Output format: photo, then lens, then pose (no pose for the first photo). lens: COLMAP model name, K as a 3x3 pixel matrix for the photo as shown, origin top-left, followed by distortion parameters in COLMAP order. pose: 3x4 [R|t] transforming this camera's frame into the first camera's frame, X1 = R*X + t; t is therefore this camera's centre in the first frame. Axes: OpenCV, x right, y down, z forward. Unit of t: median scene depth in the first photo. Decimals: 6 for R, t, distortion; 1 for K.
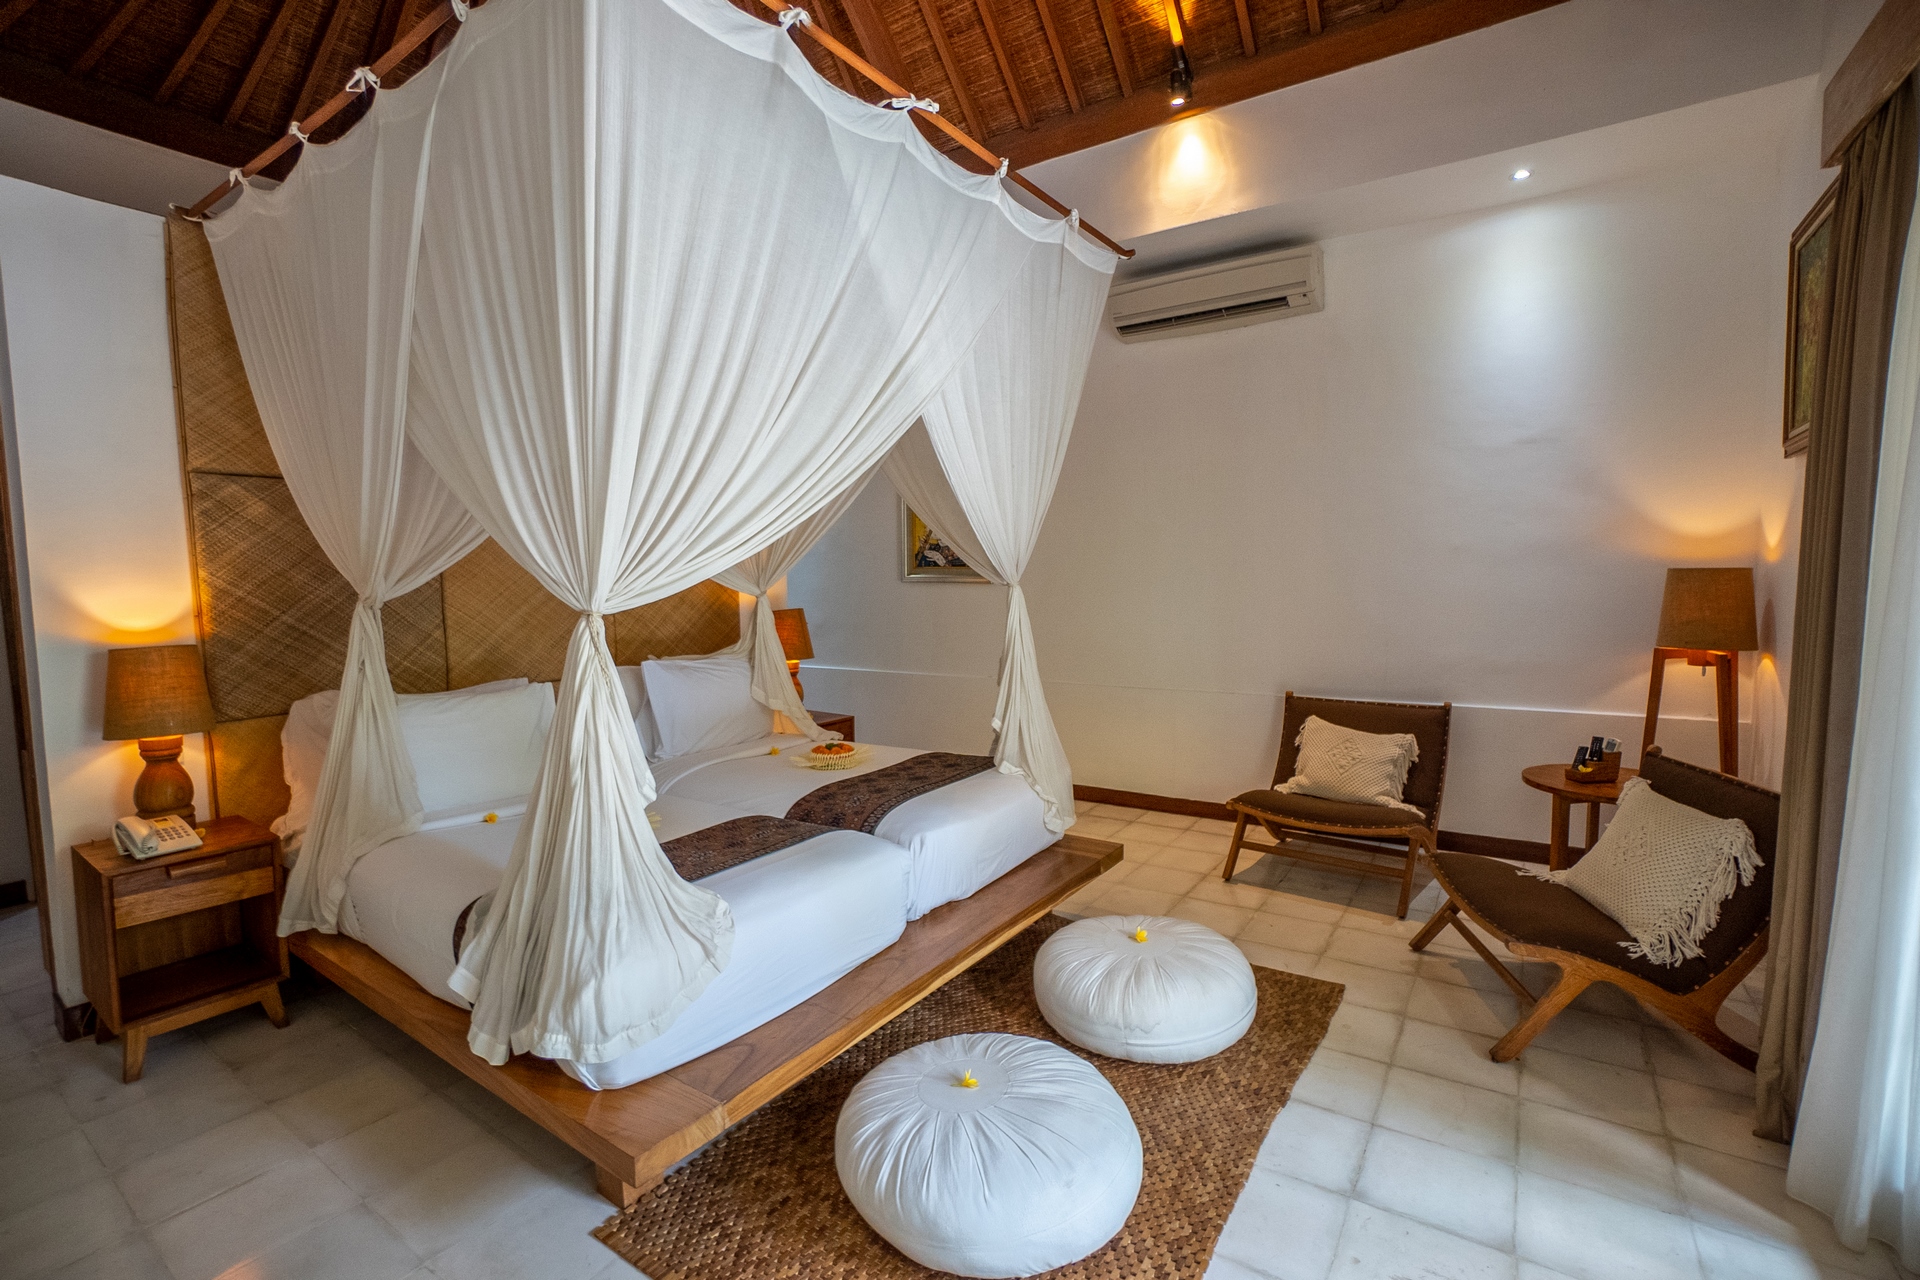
lens RADIAL K [[864.8, 0, 969.9], [0, 864.8, 637.3], [0, 0, 1]] dist [-0.000908, 0.000237]
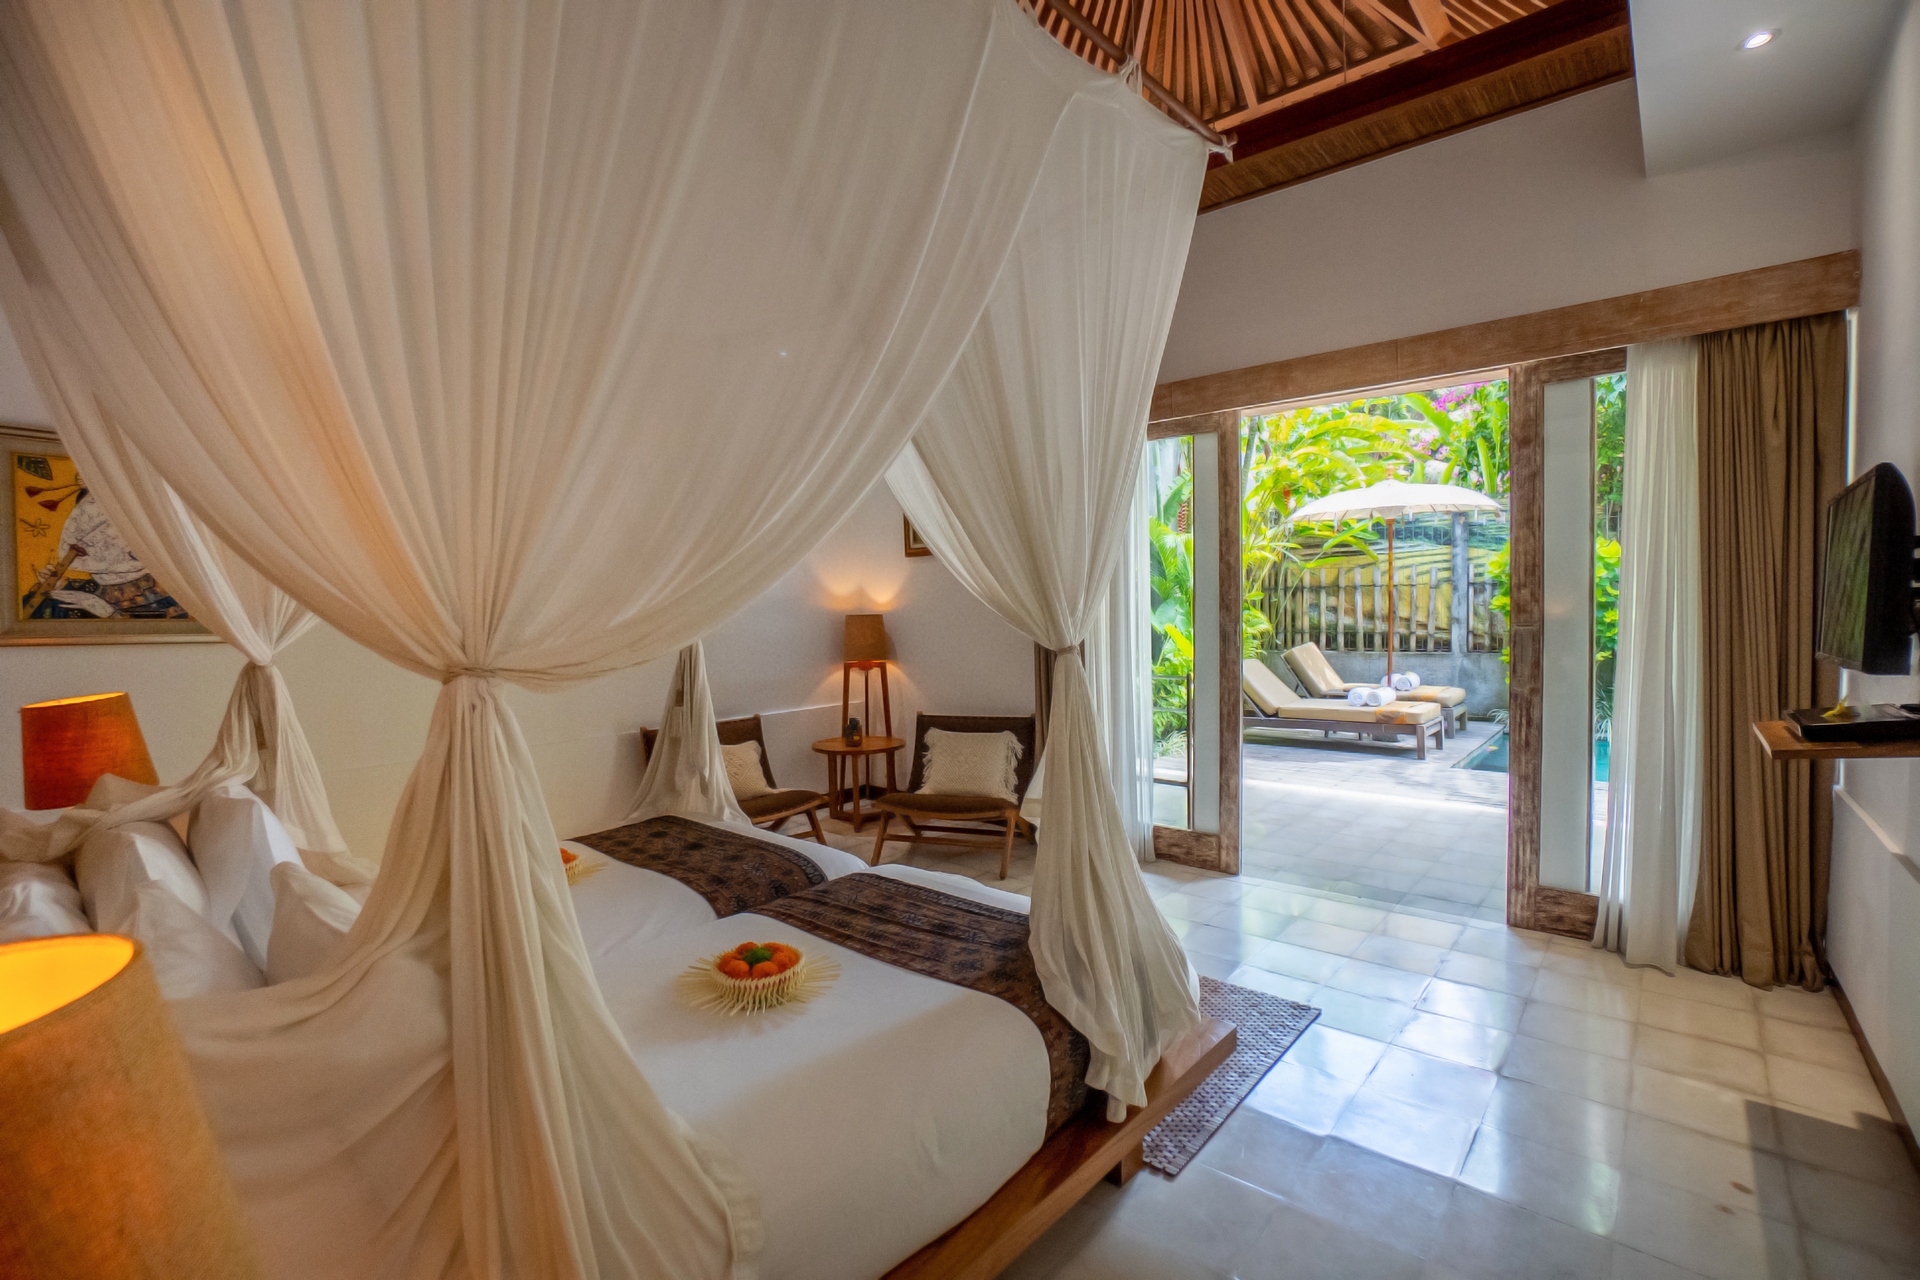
lens RADIAL K [[864.8, 0, 969.9], [0, 864.8, 637.3], [0, 0, 1]] dist [-0.000908, 0.000237]
pose [[0.139248, -0.028976, 0.989834, -0.742852], [0.087840, 0.995993, 0.016799, -0.037364], [-0.986354, 0.084608, 0.141235, 0.464977]]
